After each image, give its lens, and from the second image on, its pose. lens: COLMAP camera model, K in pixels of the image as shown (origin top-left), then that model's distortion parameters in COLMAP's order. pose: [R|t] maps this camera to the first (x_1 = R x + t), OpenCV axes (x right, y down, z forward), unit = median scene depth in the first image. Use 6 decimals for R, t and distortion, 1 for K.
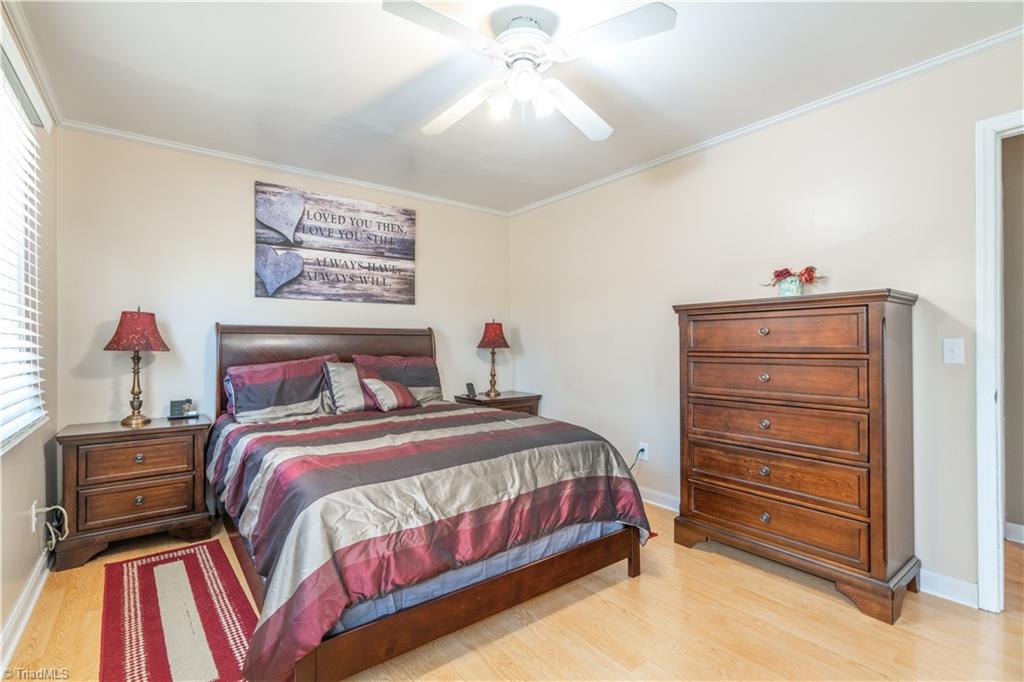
lens RADIAL K [[474.4, 0, 506.3], [0, 474.4, 337.3], [0, 0, 1]] dist [-0.002143, -0.000269]
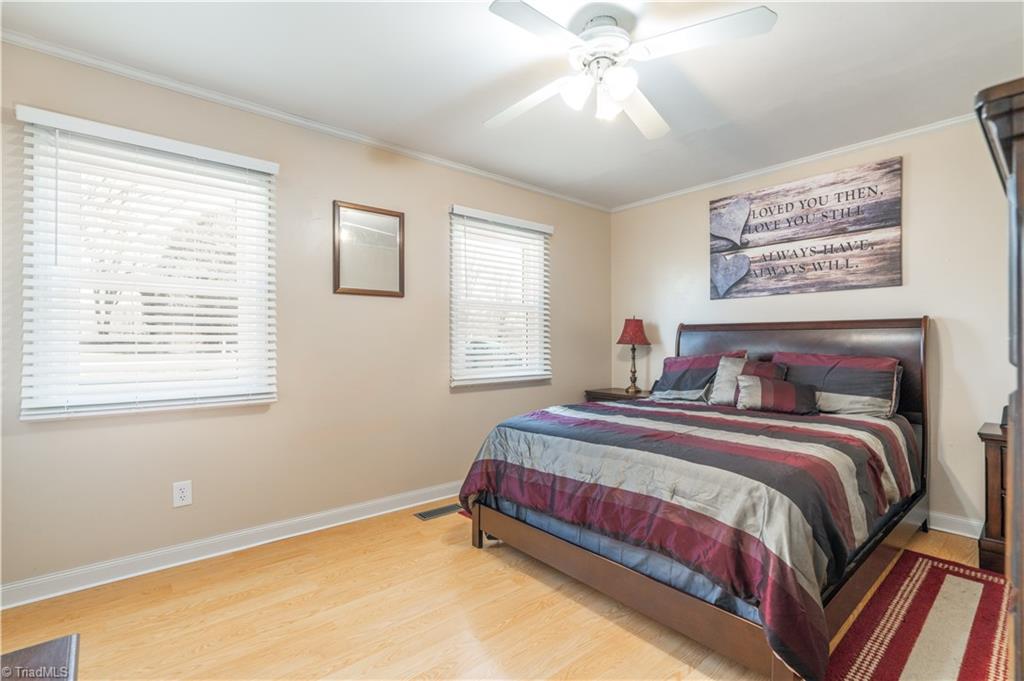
lens RADIAL K [[462.4, 0, 512.0], [0, 462.4, 340.5], [0, 0, 1]] dist [-0.002745, -0.000348]
pose [[0.059566, 0.002885, -0.998220, 0.544765], [0.016642, 0.999854, 0.003883, 0.003392], [0.998086, -0.016844, 0.059509, 0.402807]]
